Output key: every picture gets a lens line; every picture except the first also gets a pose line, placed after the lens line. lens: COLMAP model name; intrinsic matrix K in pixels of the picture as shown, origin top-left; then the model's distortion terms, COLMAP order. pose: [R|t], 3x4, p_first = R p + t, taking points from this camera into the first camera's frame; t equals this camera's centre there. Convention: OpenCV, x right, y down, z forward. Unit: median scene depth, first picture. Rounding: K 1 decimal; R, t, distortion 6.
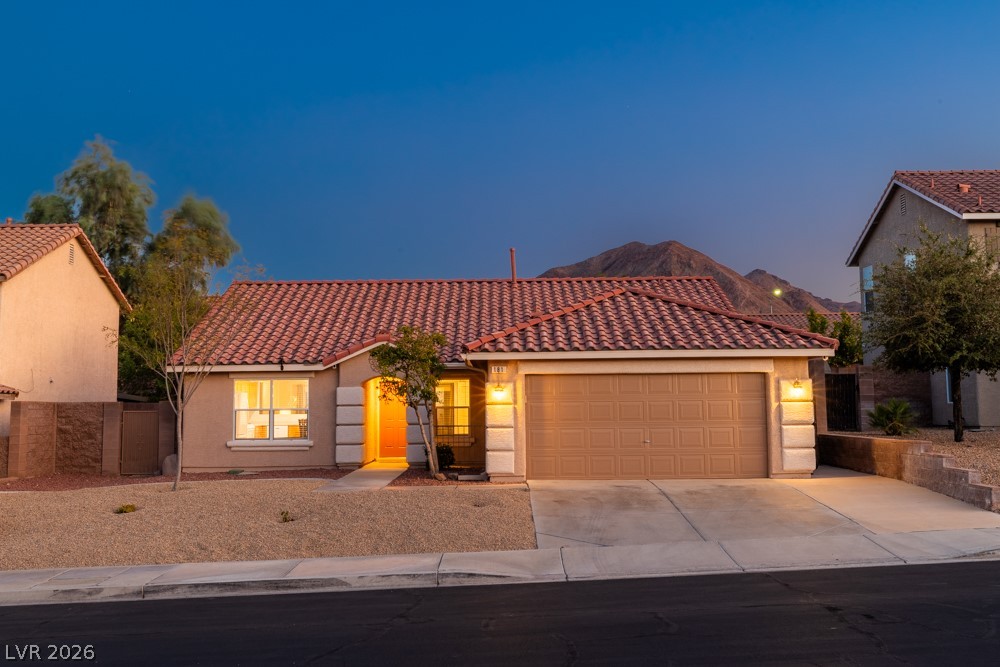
lens RADIAL K [[1068.1, 0, 516.4], [0, 1068.1, 309.7], [0, 0, 1]] dist [0.002747, -0.018212]
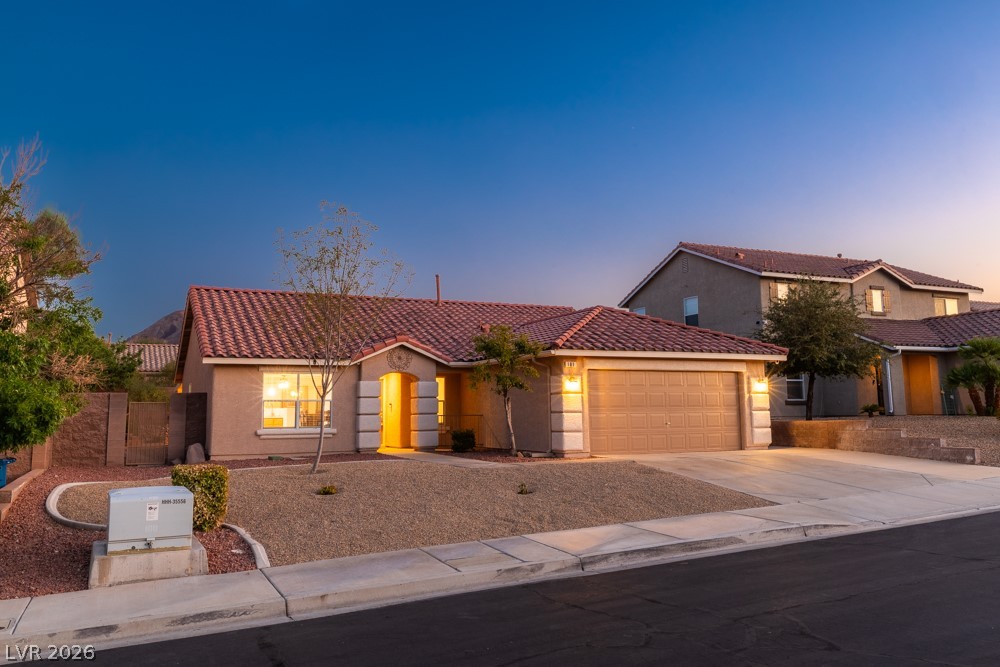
lens RADIAL K [[767.5, 0, 500.0], [0, 767.5, 333.5], [0, 0, 1]] dist [0.000867, 0.000372]
pose [[0.909098, 0.042862, 0.414372, -0.447289], [-0.034869, 0.999031, -0.026838, 0.047156], [-0.415121, 0.009950, 0.909712, 0.244025]]
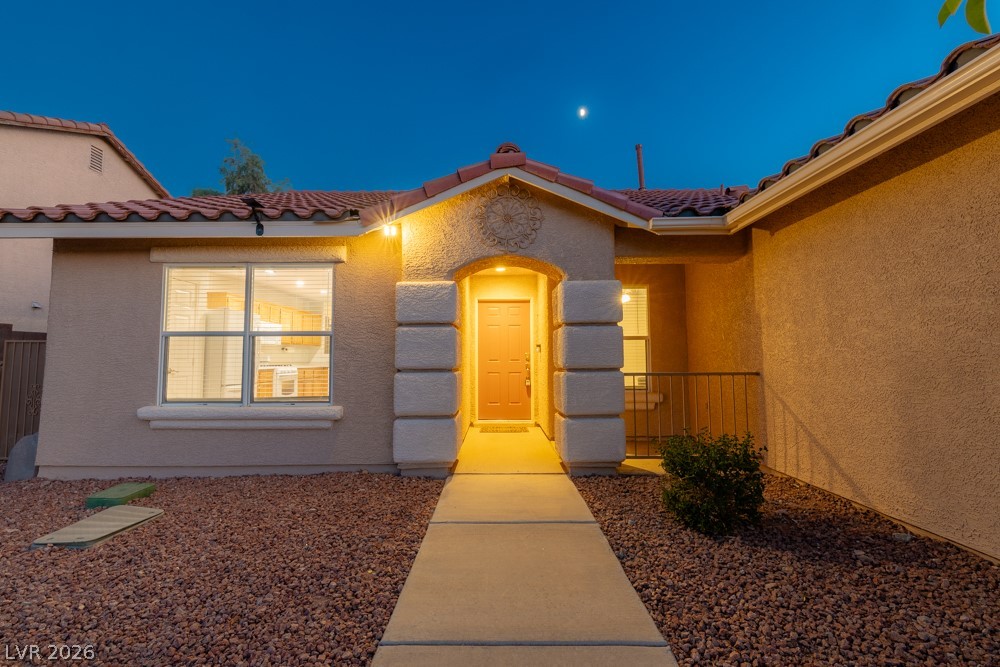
lens RADIAL K [[427.3, 0, 500.0], [0, 427.3, 333.5], [0, 0, 1]] dist [-0.000067, 0.000262]
pose [[0.999928, 0.004055, -0.011294, -0.151010], [-0.003658, 0.999382, 0.034972, 0.105159], [0.011429, -0.034928, 0.999324, 1.002238]]
